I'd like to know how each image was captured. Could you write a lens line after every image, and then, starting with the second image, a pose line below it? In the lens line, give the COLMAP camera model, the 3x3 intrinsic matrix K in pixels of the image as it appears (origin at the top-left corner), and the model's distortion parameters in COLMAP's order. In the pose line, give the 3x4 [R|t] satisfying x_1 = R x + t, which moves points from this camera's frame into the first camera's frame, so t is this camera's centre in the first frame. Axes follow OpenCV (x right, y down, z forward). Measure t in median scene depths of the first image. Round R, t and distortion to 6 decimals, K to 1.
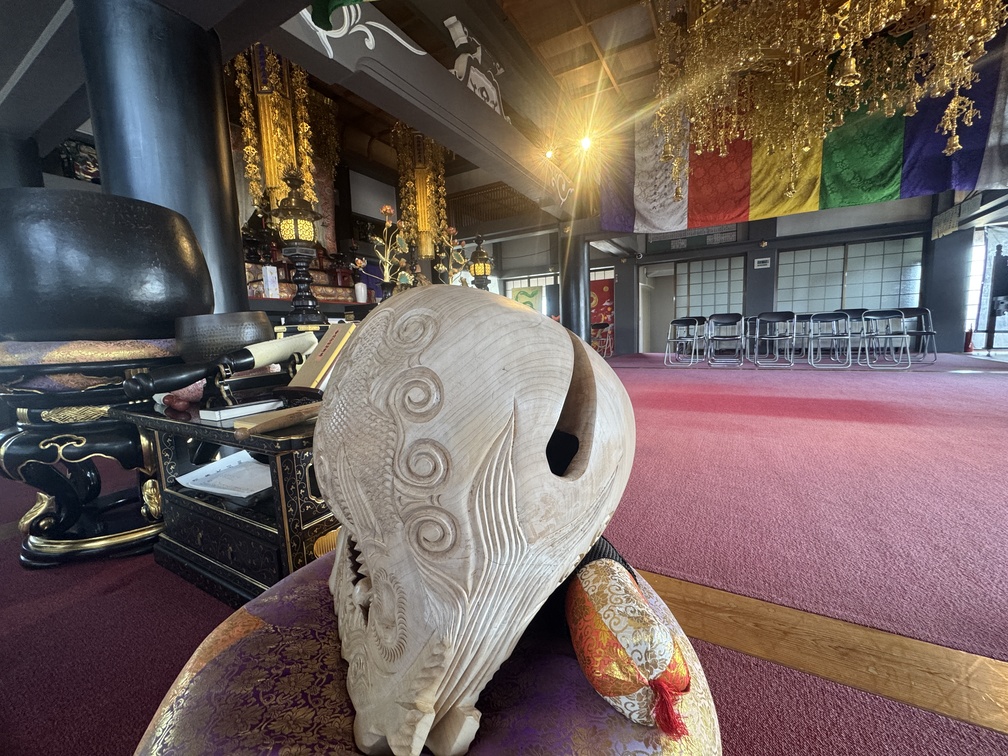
lens RADIAL K [[403.6, 0, 504.2], [0, 403.6, 377.8], [0, 0, 1]] dist [-0.001799, 0.000350]
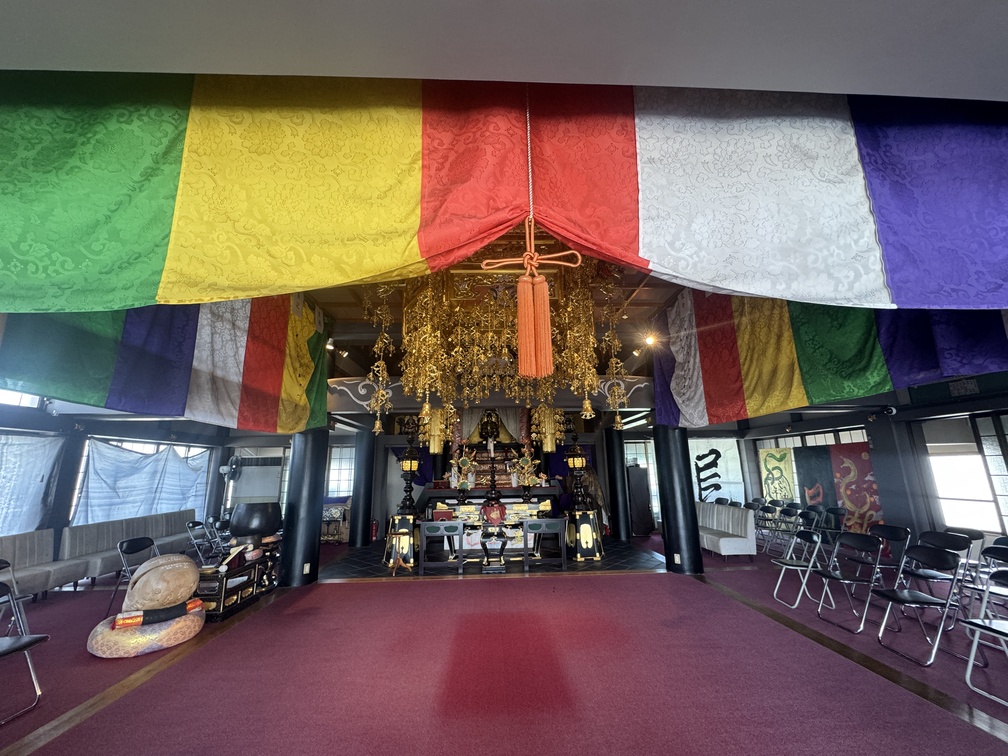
lens RADIAL K [[403.6, 0, 502.4], [0, 403.6, 377.4], [0, 0, 1]] dist [-0.001799, 0.000350]
pose [[0.533095, -0.159967, -0.830795, 0.991282], [-0.100085, 0.963144, -0.249671, -0.222733], [0.840115, 0.216249, 0.497437, 0.207278]]
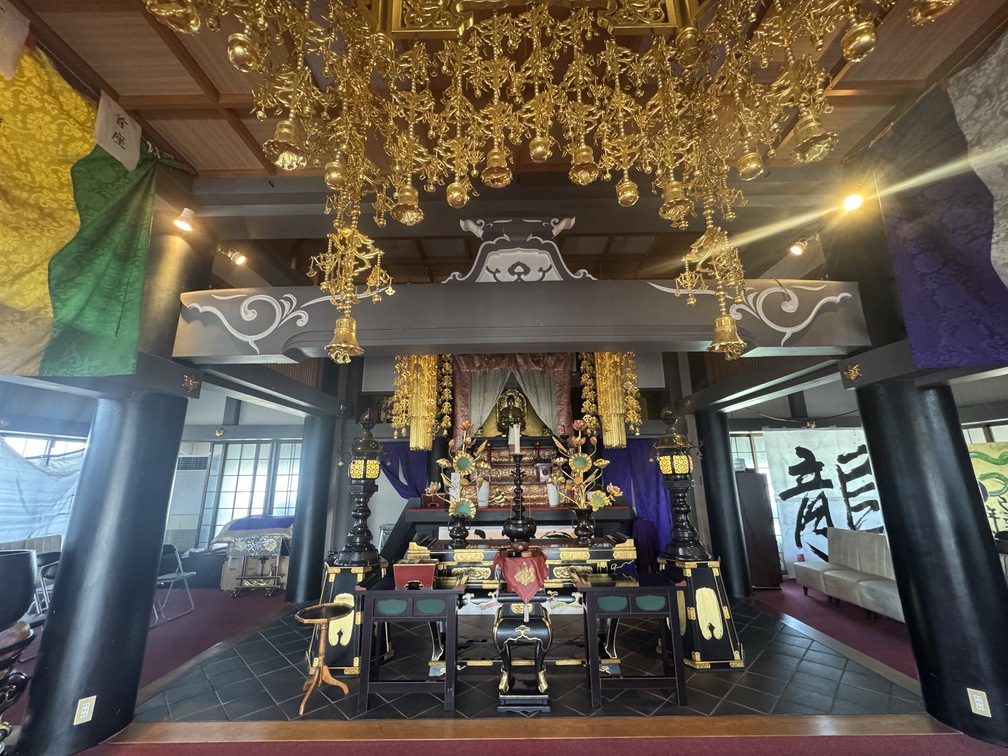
lens RADIAL K [[403.6, 0, 502.0], [0, 403.6, 376.7], [0, 0, 1]] dist [-0.001799, 0.000350]
pose [[0.485249, -0.176974, -0.856279, 0.440089], [-0.105053, 0.960409, -0.258028, -0.243091], [0.868042, 0.215162, 0.447446, 0.531408]]
